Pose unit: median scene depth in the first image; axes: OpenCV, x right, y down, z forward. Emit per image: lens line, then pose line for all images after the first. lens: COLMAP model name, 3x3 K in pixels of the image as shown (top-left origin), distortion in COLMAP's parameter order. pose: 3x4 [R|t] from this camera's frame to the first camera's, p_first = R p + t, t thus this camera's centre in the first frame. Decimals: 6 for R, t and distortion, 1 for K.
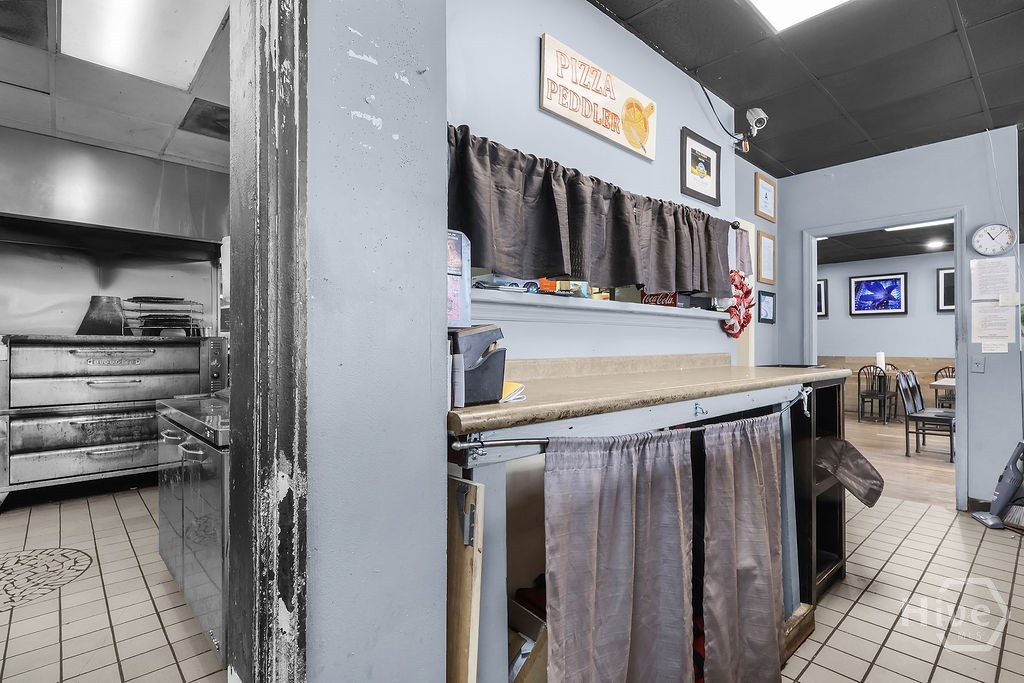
lens RADIAL K [[510.4, 0, 508.8], [0, 510.4, 341.0], [0, 0, 1]] dist [-0.000110, -0.000672]
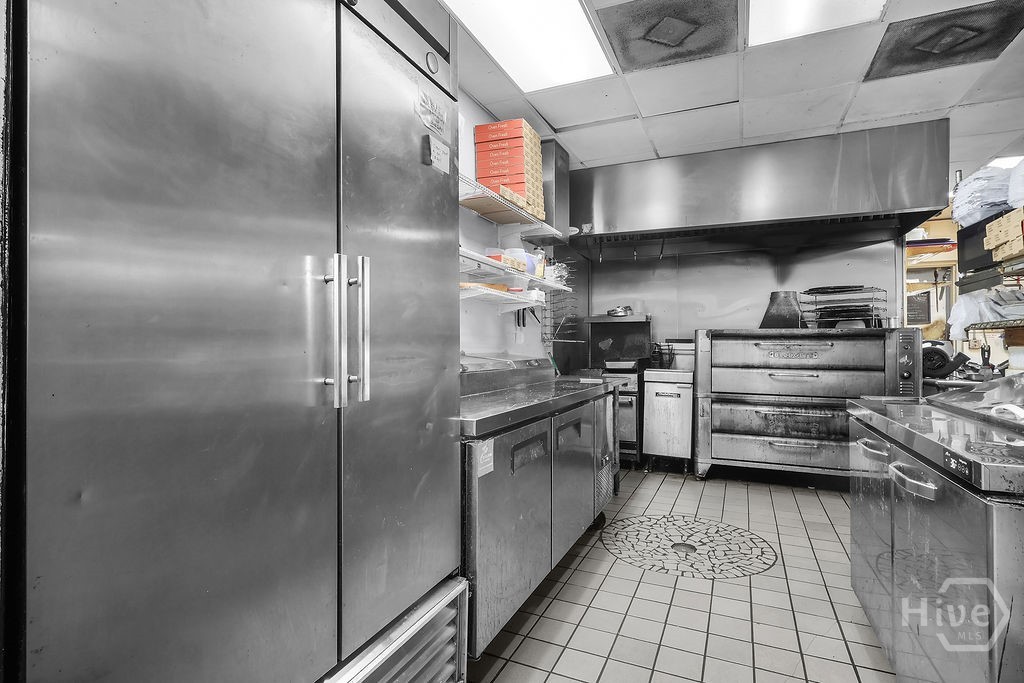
lens RADIAL K [[510.4, 0, 508.8], [0, 510.4, 341.0], [0, 0, 1]] dist [-0.000110, -0.000672]
pose [[0.406078, -0.001409, -0.913837, -0.094460], [0.003859, 0.999993, 0.000173, 0.011542], [0.913830, -0.003597, 0.406080, 0.097214]]
